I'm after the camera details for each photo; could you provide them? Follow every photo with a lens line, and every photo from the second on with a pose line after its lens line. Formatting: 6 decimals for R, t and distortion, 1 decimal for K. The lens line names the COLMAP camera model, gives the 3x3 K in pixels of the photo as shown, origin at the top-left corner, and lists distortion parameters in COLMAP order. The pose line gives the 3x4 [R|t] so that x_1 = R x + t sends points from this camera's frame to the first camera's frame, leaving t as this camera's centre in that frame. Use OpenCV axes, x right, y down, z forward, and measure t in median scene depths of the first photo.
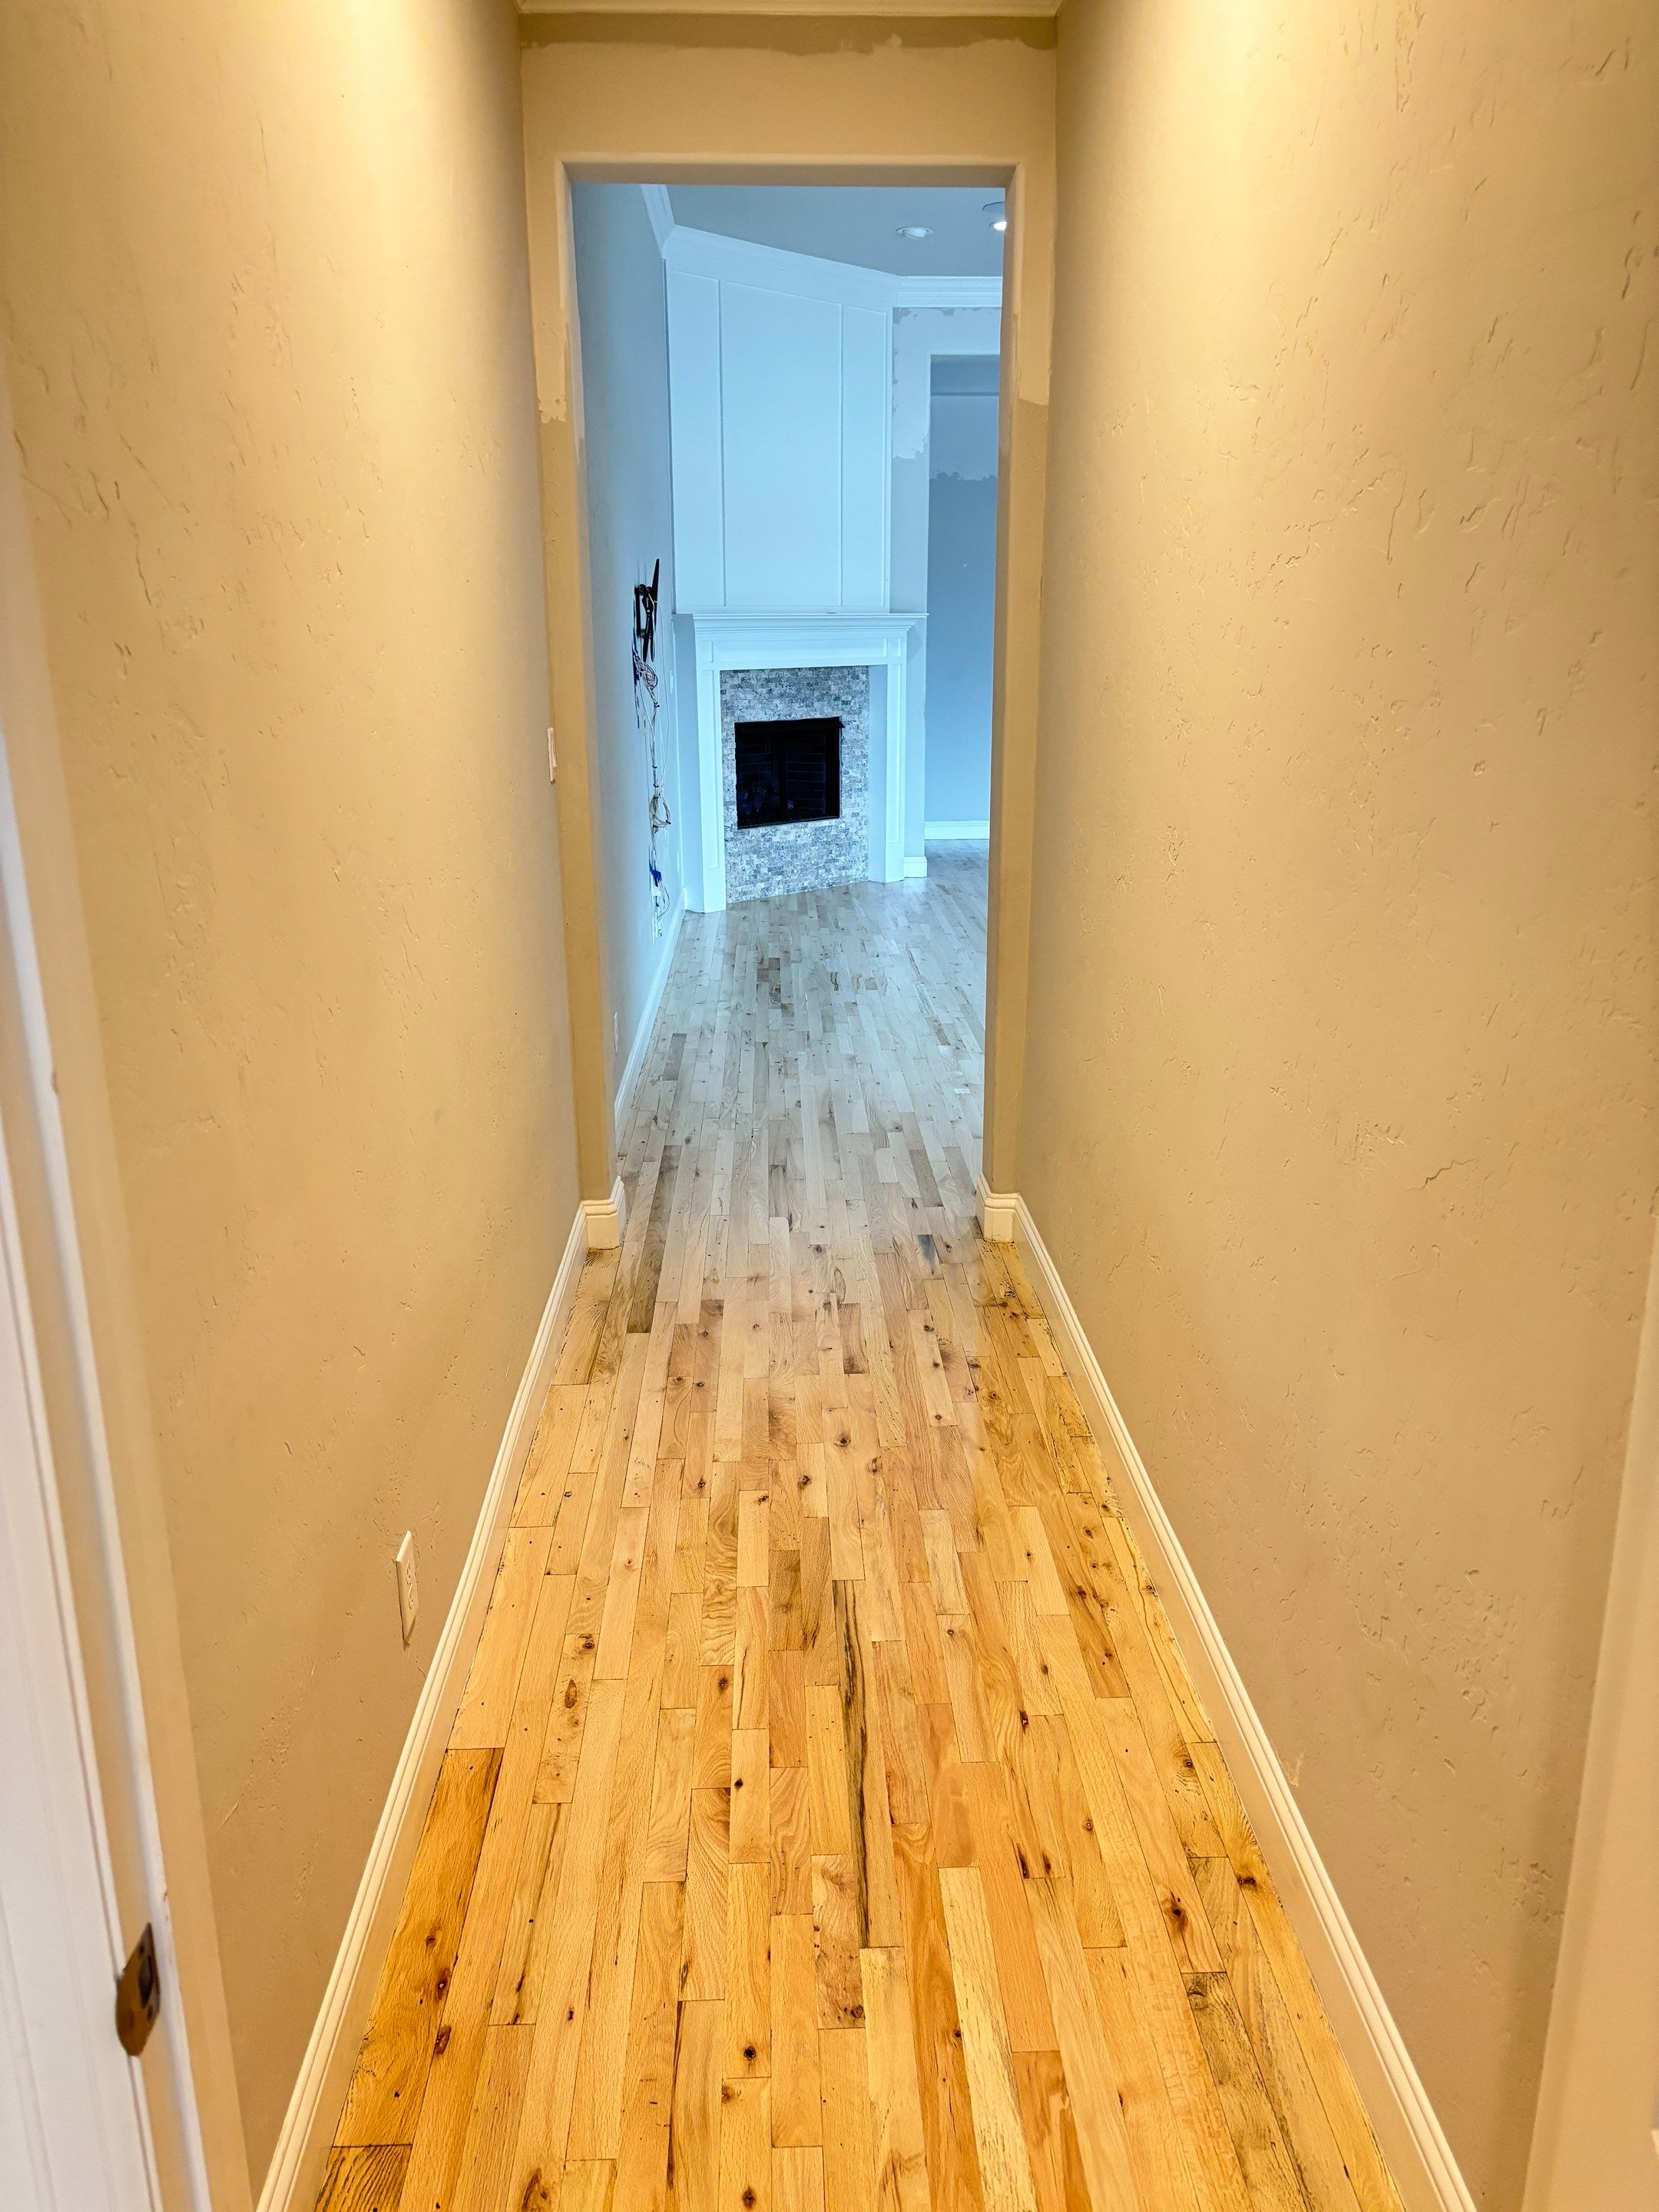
lens RADIAL K [[1674.6, 0, 835.7], [0, 1674.6, 1091.7], [0, 0, 1]] dist [0.041498, -0.034054]
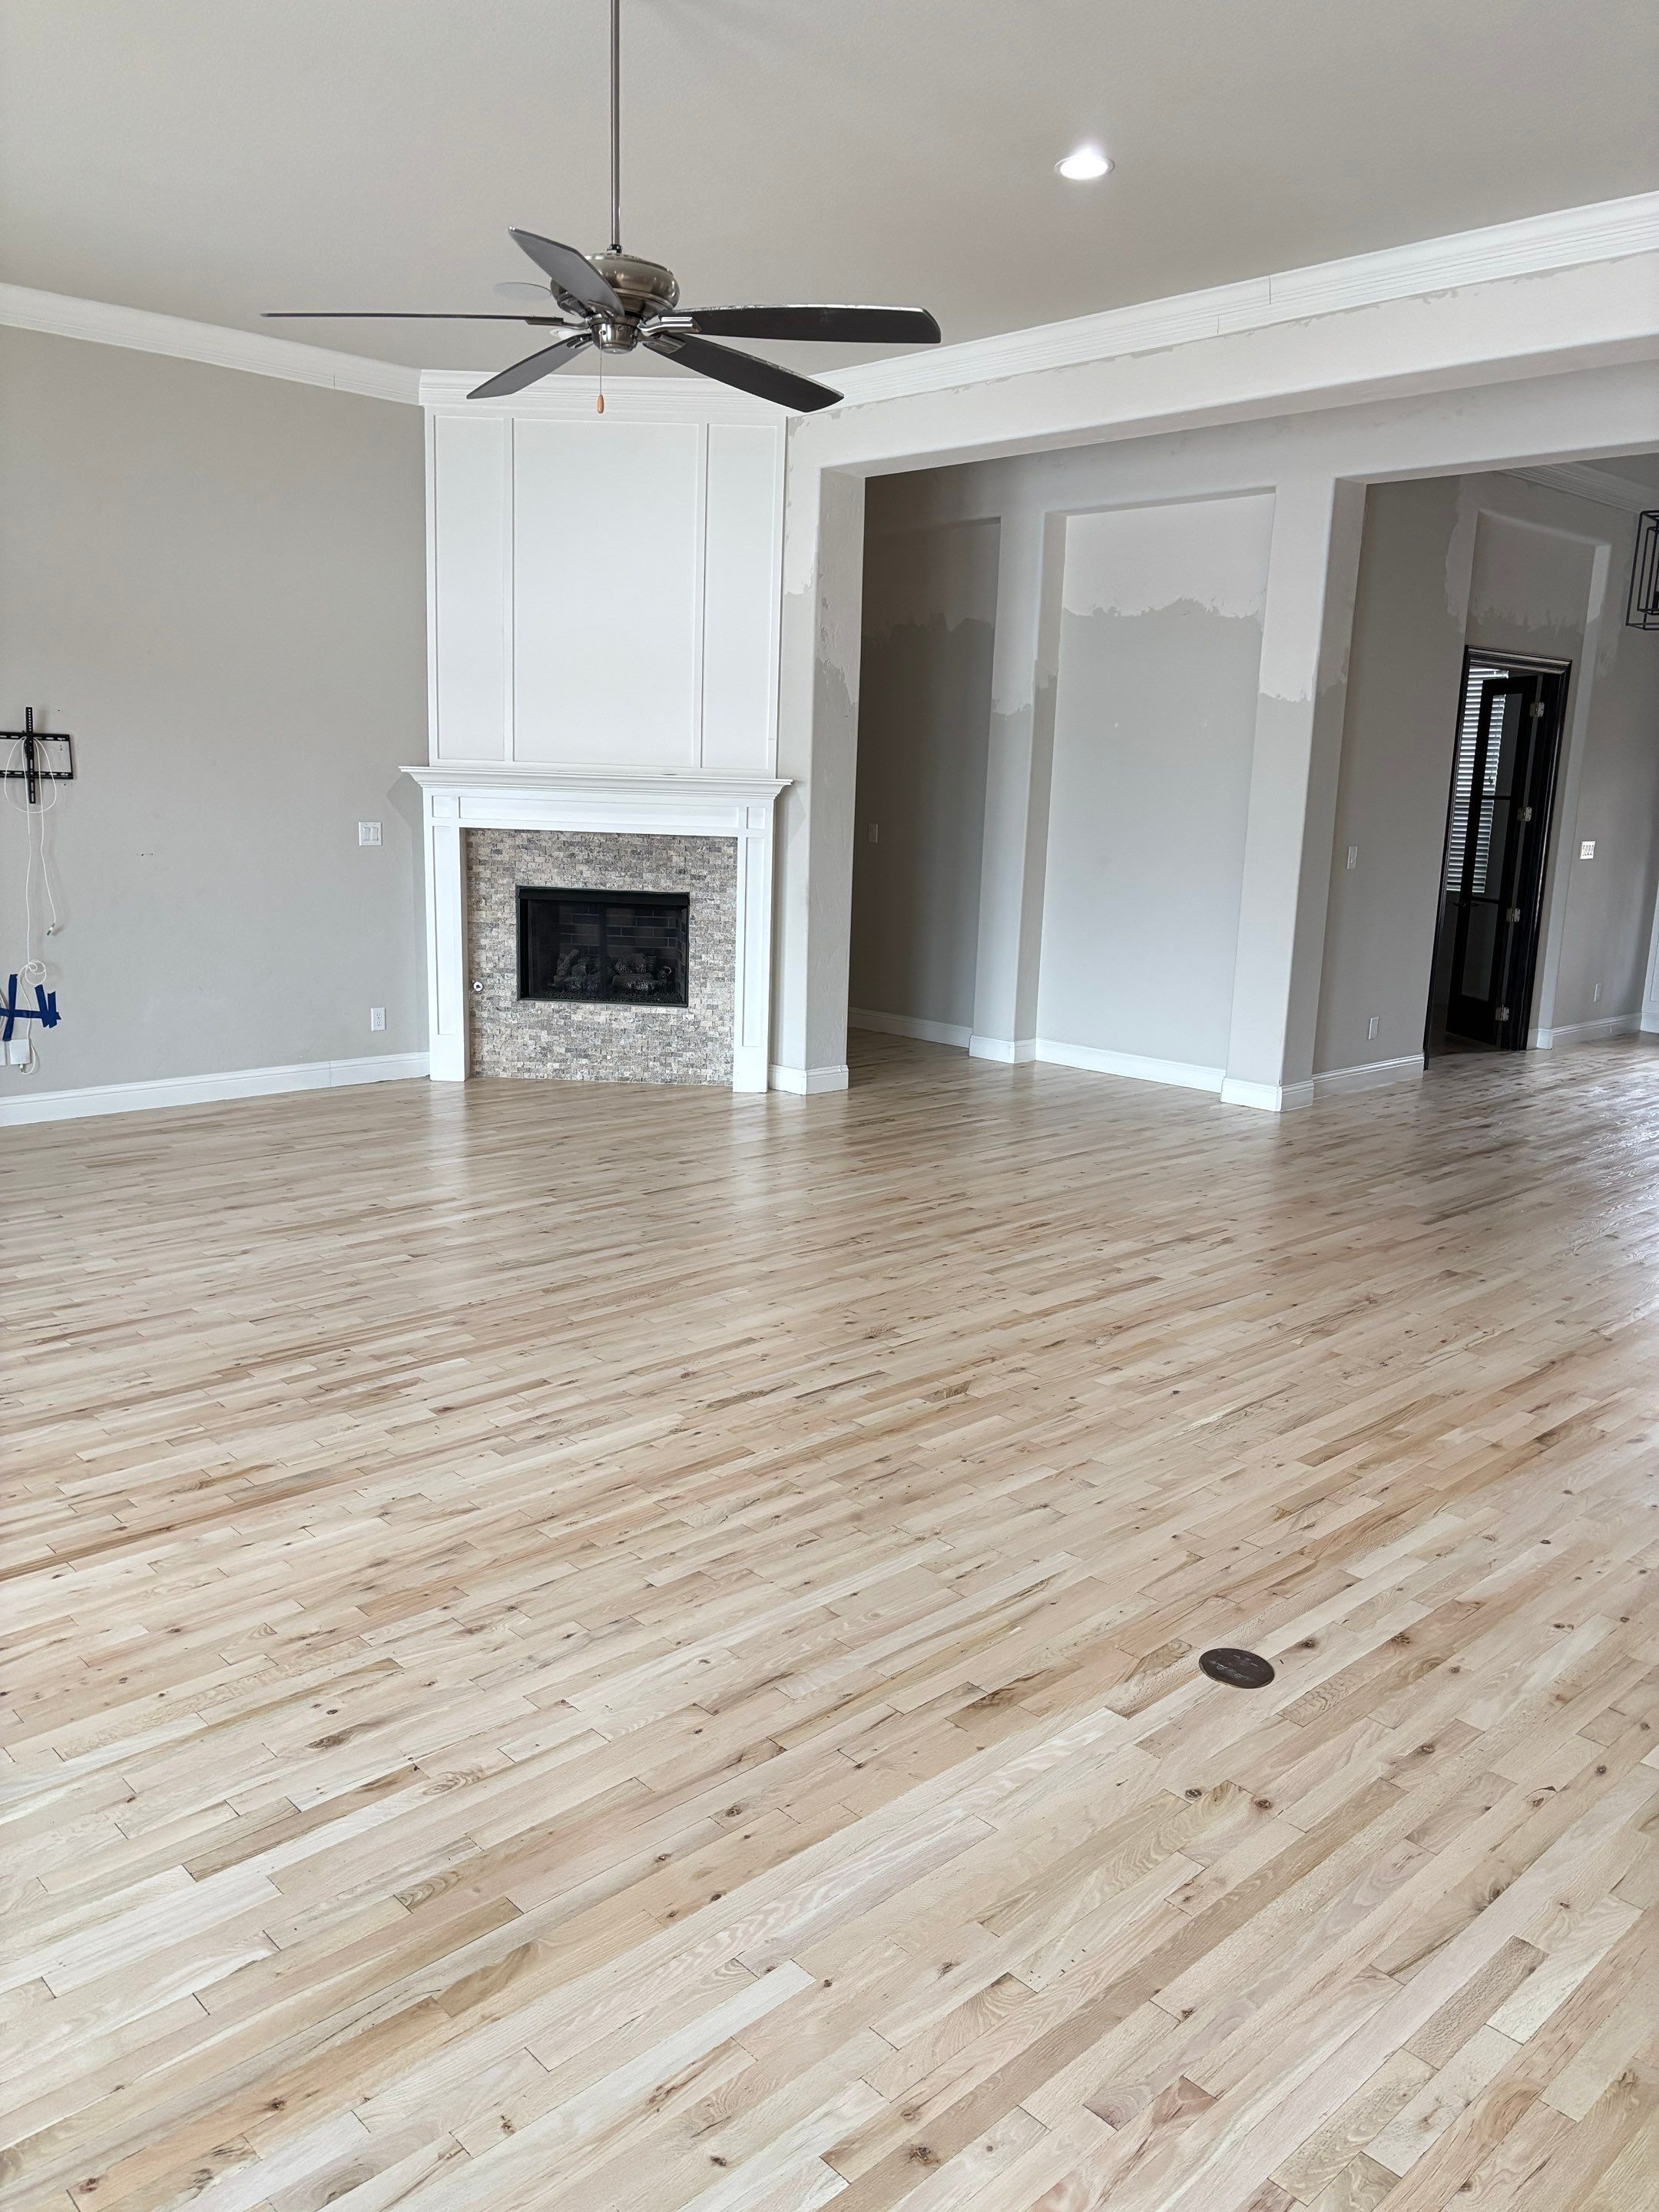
lens RADIAL K [[1674.6, 0, 810.2], [0, 1674.6, 1155.9], [0, 0, 1]] dist [0.041498, -0.034054]
pose [[0.644503, 0.190476, -0.740496, 0.715146], [-0.236522, 0.970638, 0.043814, -0.145705], [0.727099, 0.146906, 0.670631, 0.490948]]
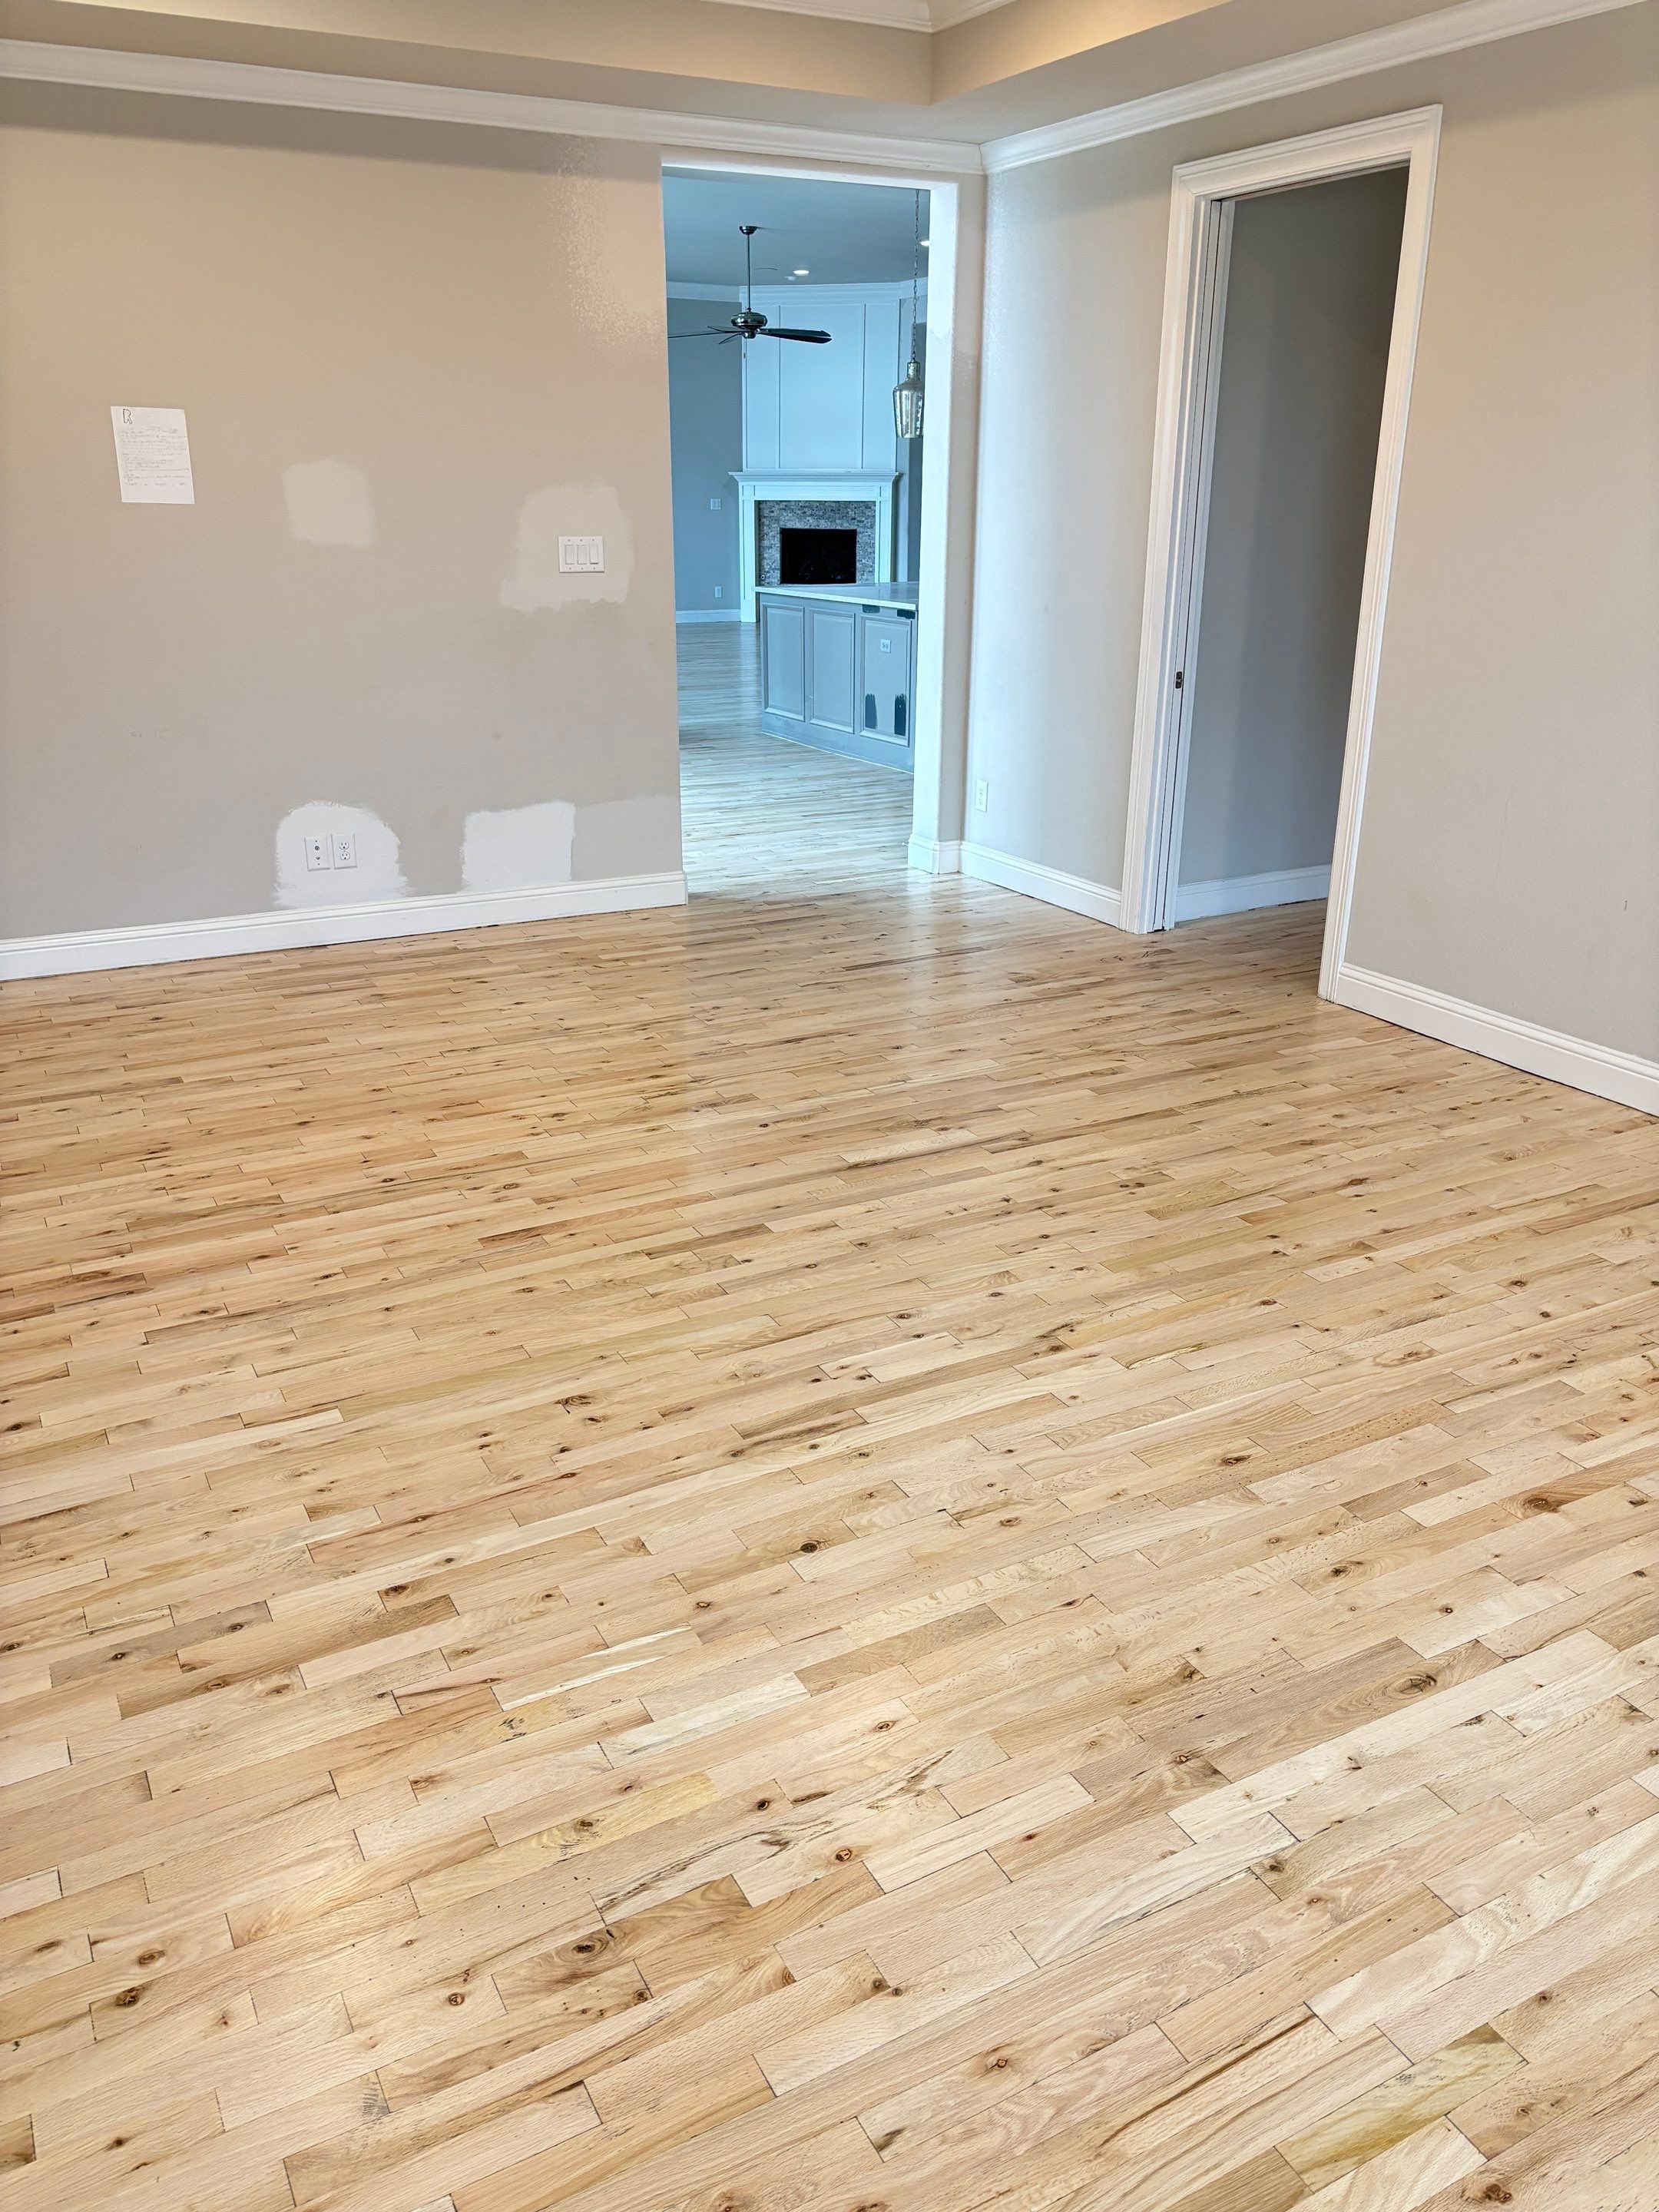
lens RADIAL K [[1674.6, 0, 825.3], [0, 1674.6, 1108.4], [0, 0, 1]] dist [0.041498, -0.034054]
pose [[0.433562, 0.317955, -0.843166, 1.786954], [-0.249619, 0.941444, 0.226659, -0.032846], [0.865860, 0.112200, 0.487542, 0.131587]]
